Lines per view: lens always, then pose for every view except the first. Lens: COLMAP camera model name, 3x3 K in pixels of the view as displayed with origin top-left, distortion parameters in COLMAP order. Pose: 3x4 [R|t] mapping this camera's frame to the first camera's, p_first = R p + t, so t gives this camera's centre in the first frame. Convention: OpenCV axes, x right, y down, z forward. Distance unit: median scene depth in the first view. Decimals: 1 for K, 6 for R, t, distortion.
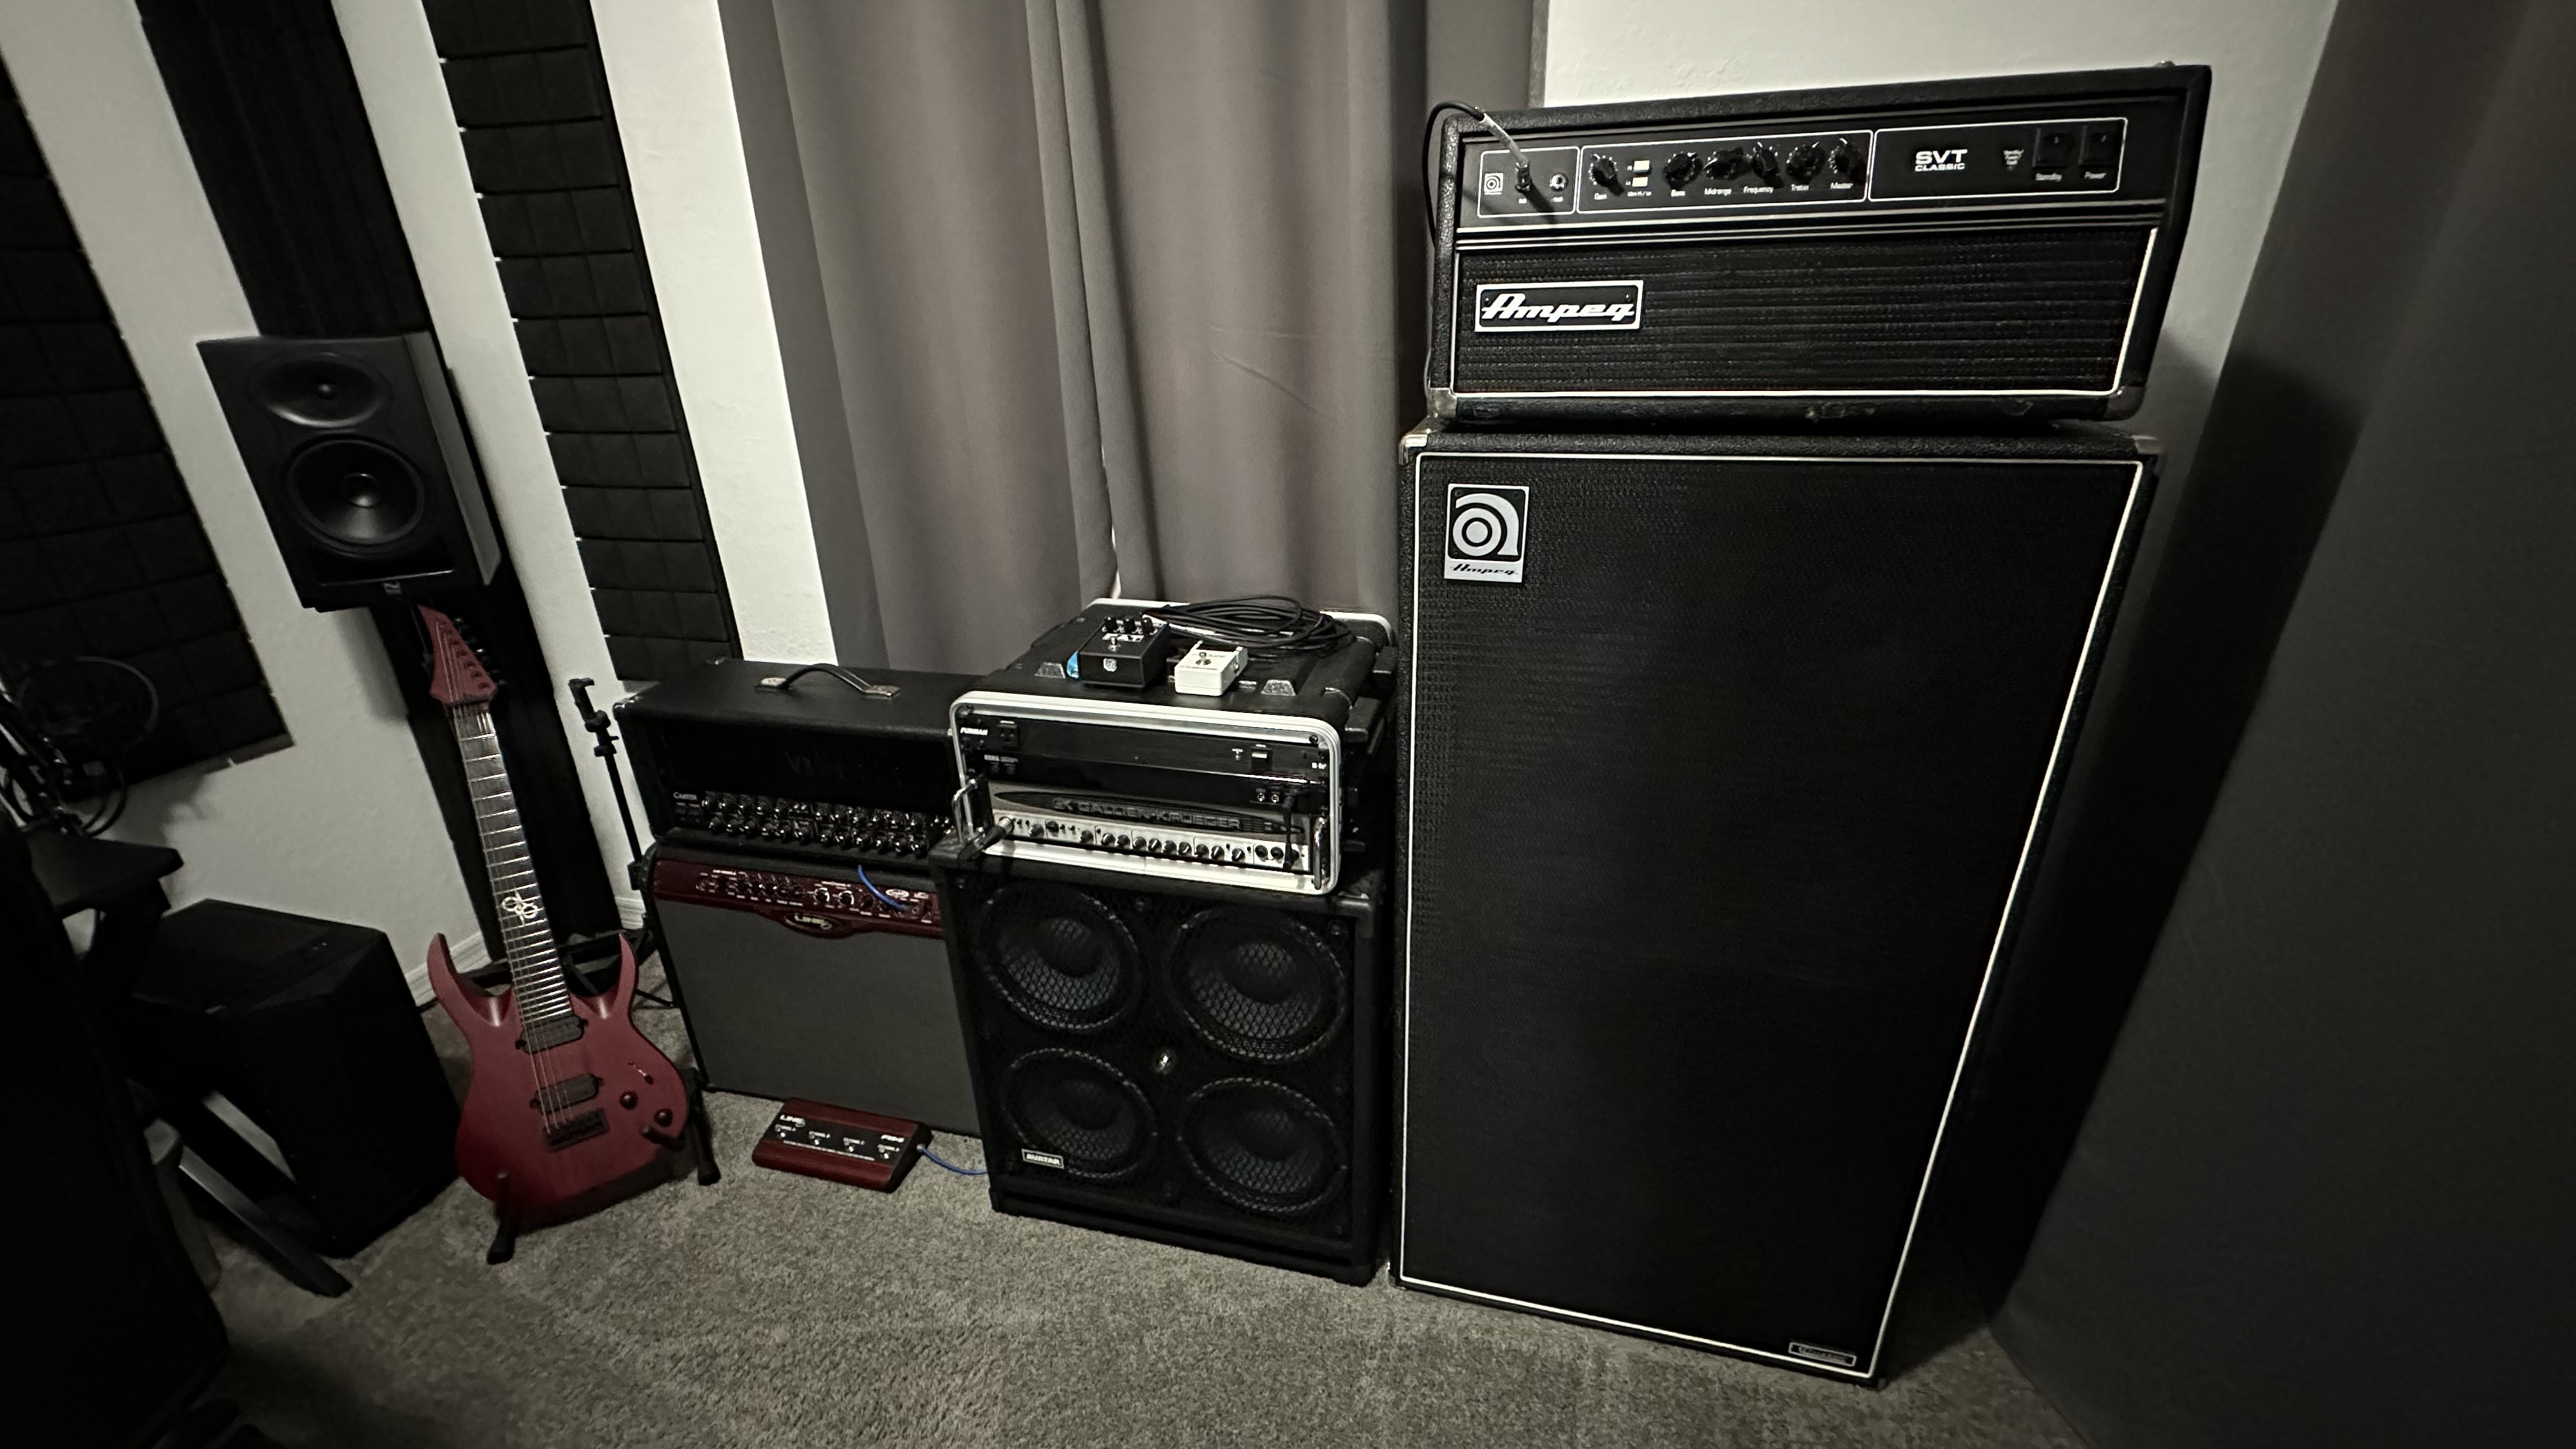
lens RADIAL K [[1026.7, 0, 1287.0], [0, 1026.7, 736.5], [0, 0, 1]] dist [-0.000916, 0.000234]
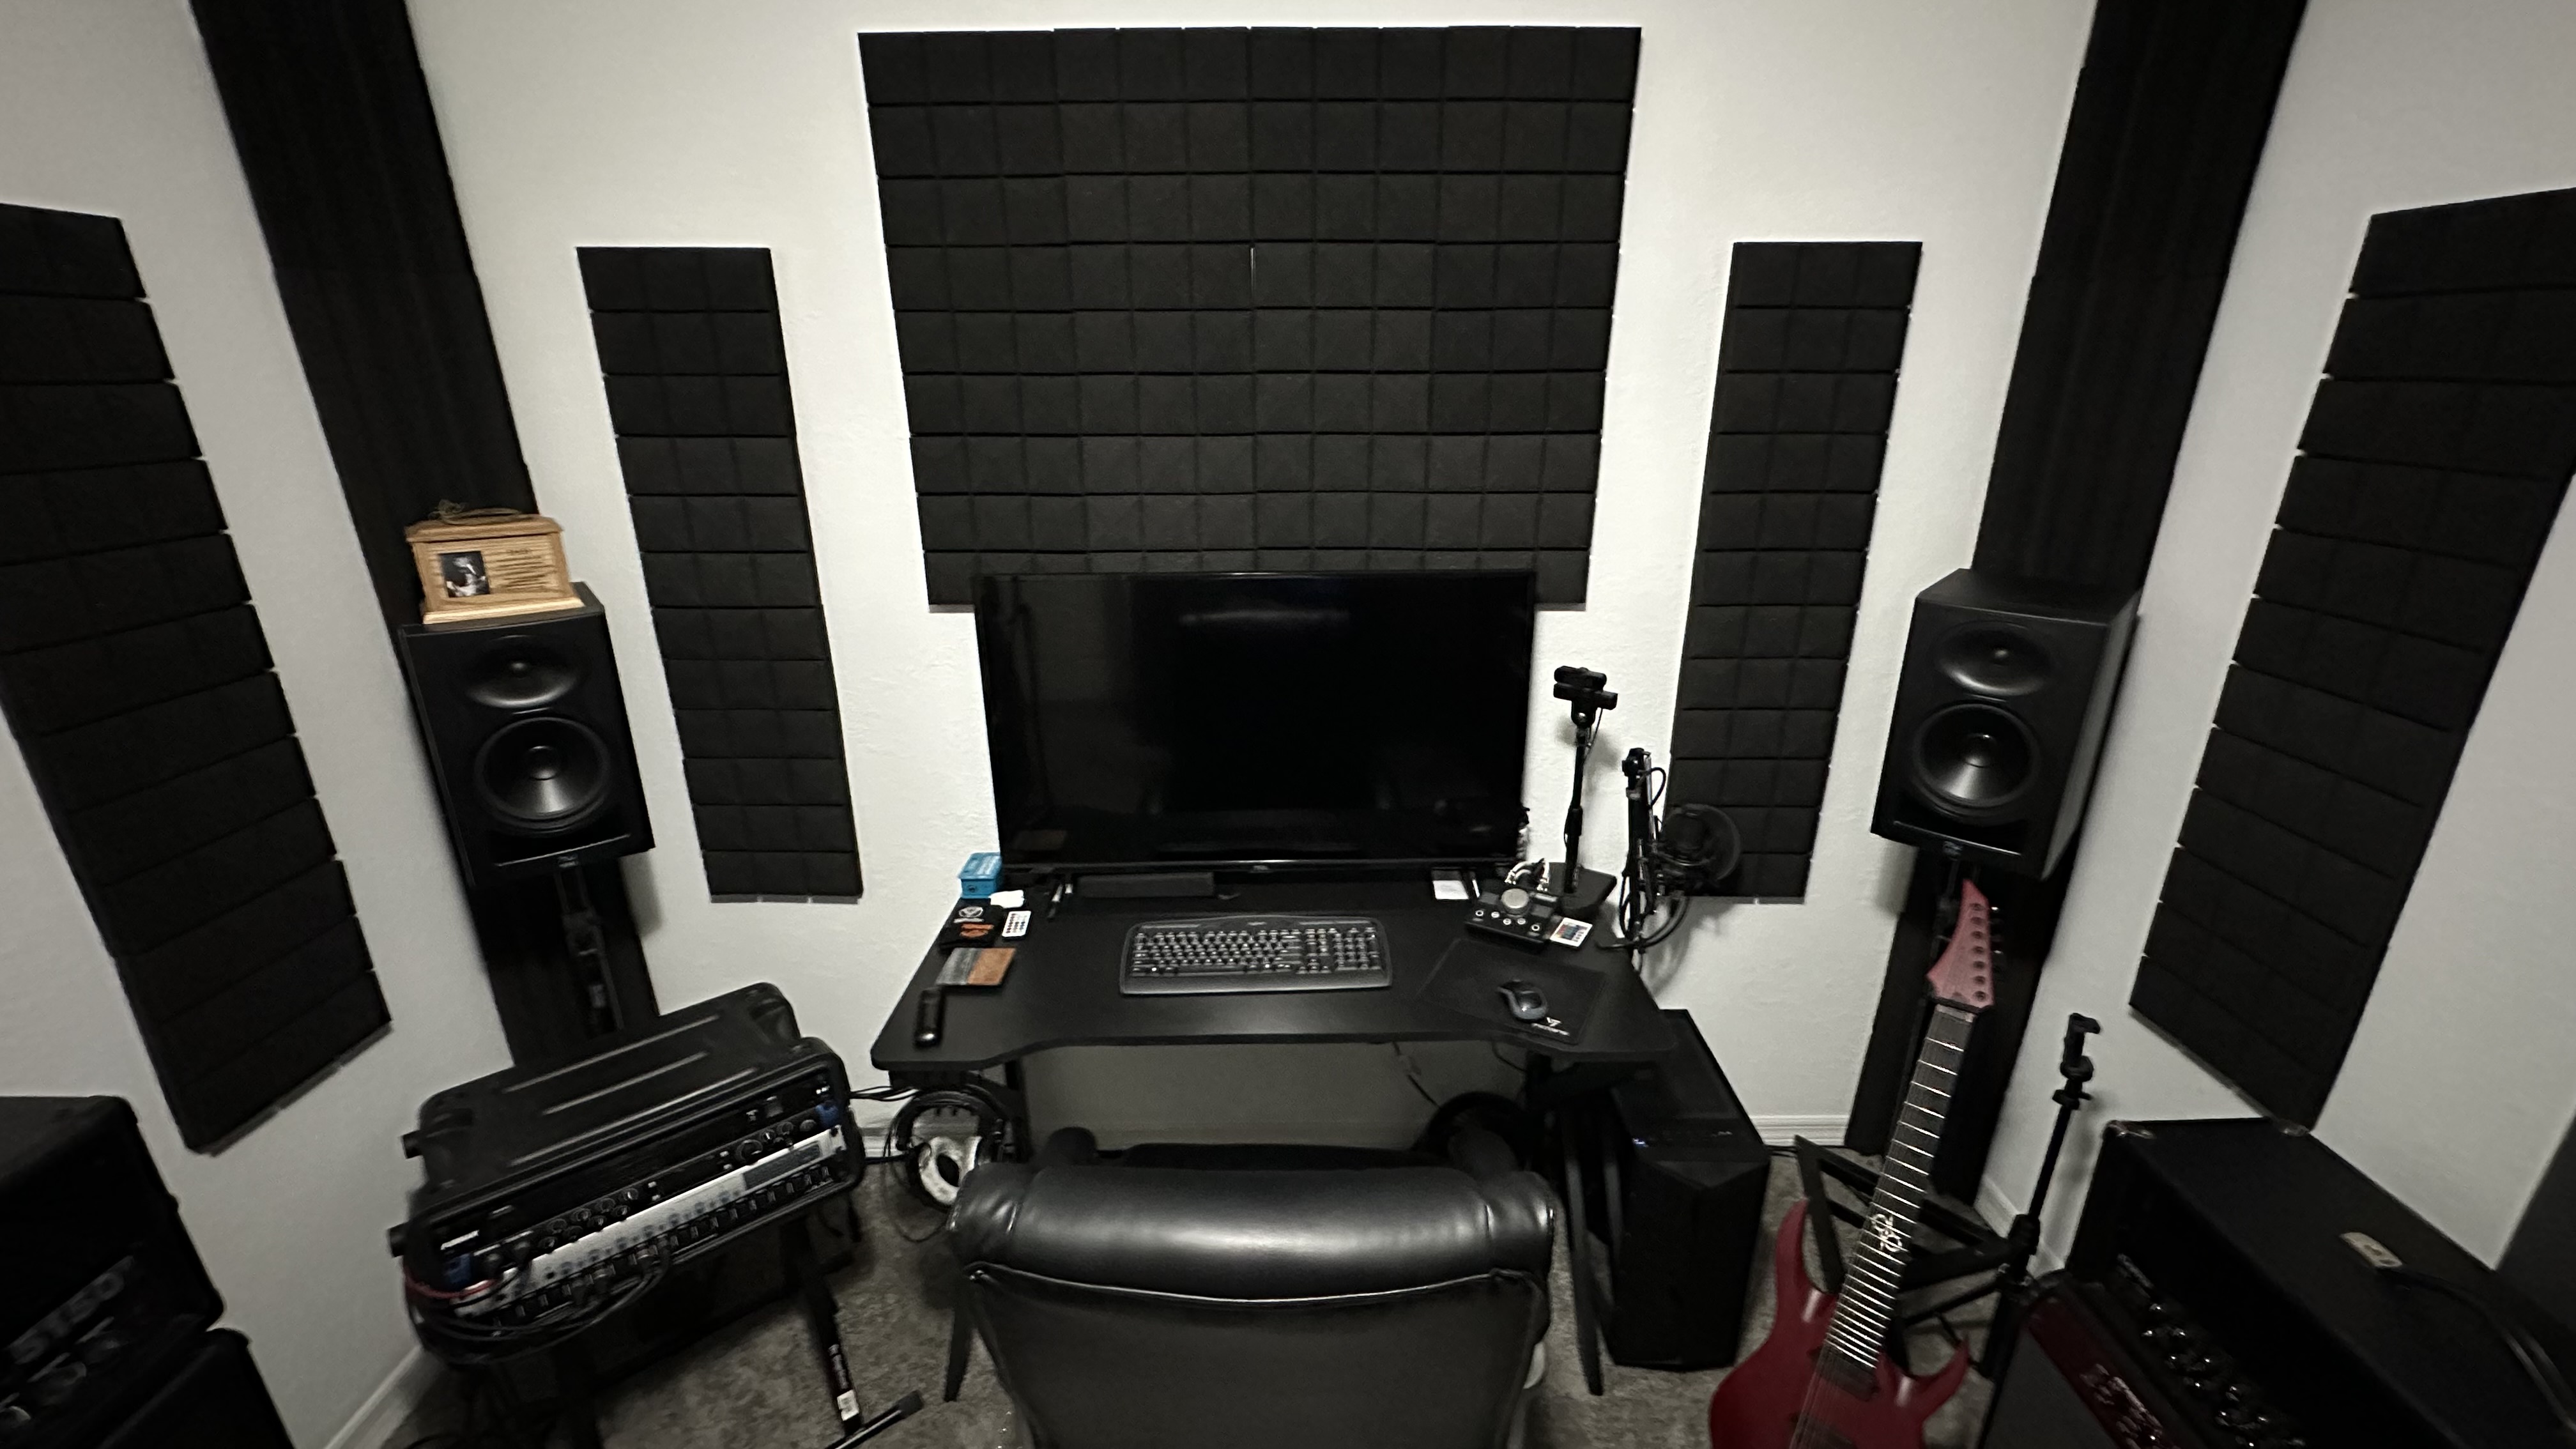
lens RADIAL K [[1026.7, 0, 1286.1], [0, 1026.7, 744.7], [0, 0, 1]] dist [-0.000916, 0.000234]
pose [[0.252692, 0.341013, -0.905459, -0.207801], [-0.367398, 0.899556, 0.236258, -0.249603], [0.895079, 0.272963, 0.352598, 0.082331]]
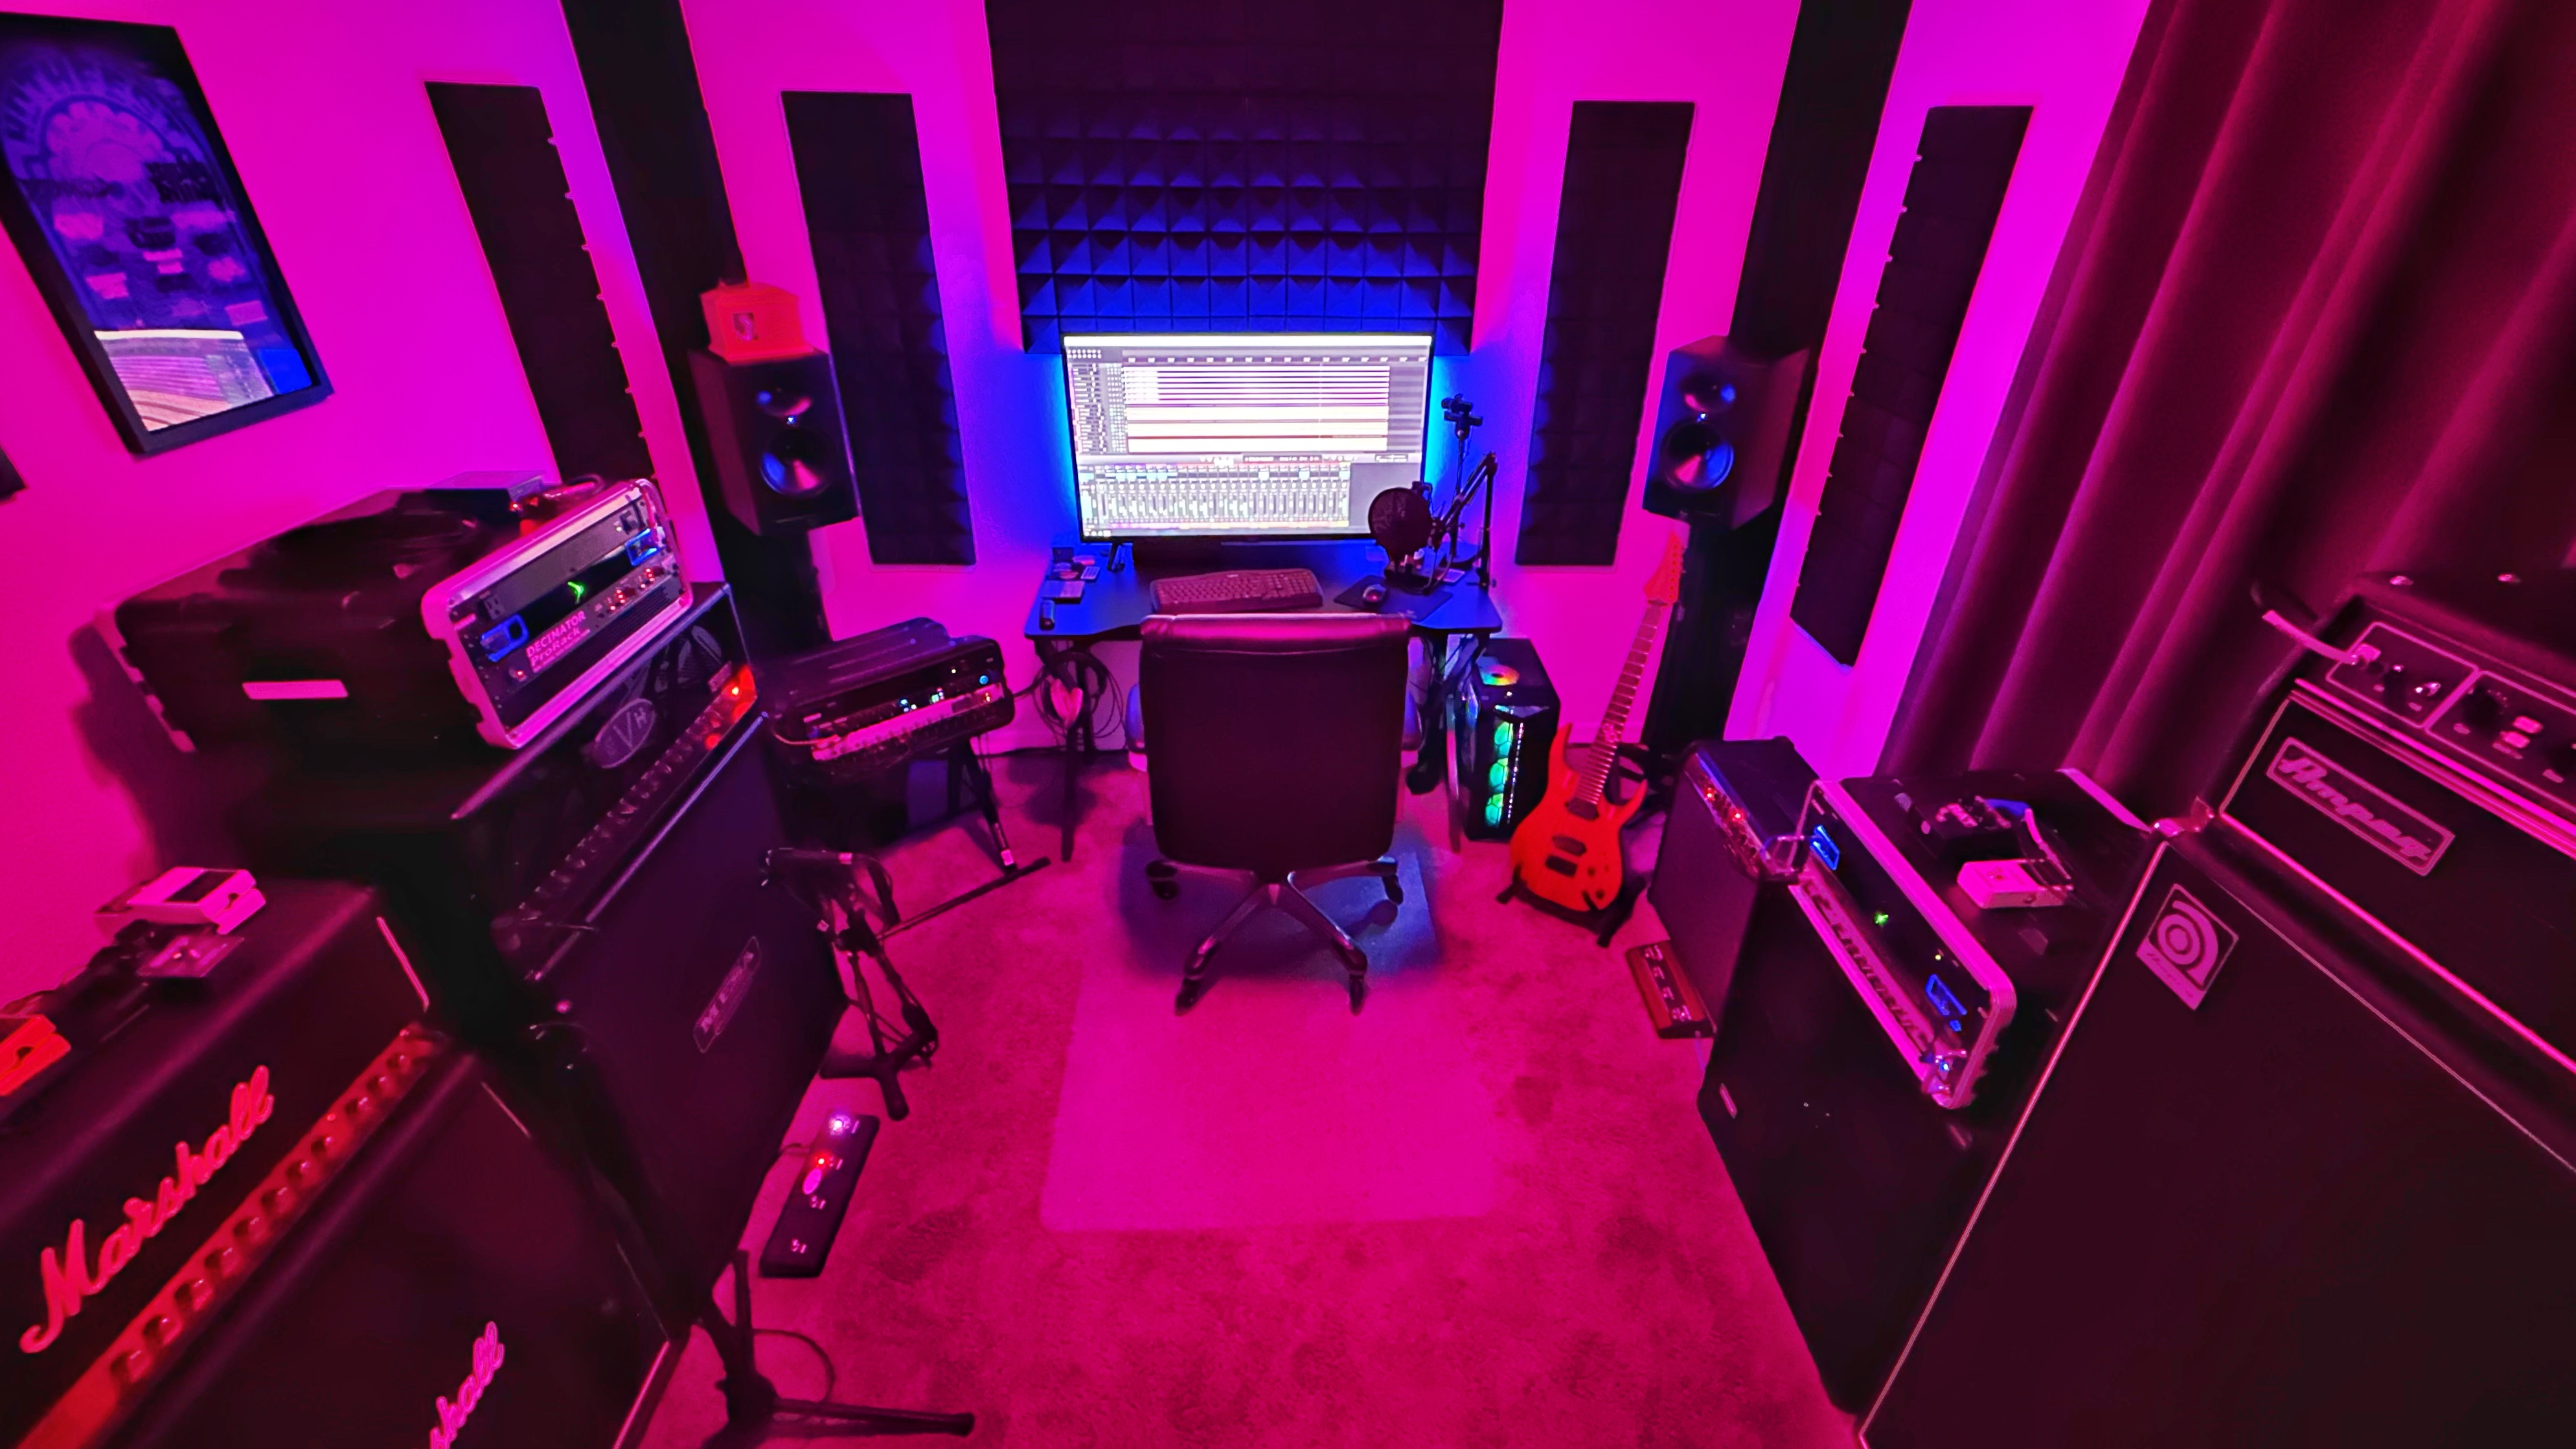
lens RADIAL K [[1026.7, 0, 1297.3], [0, 1026.7, 720.9], [0, 0, 1]] dist [-0.000916, 0.000234]
pose [[0.292961, 0.501398, -0.814109, 0.408076], [-0.380086, 0.842371, 0.382028, -0.276926], [0.877330, 0.197512, 0.437356, -0.139738]]
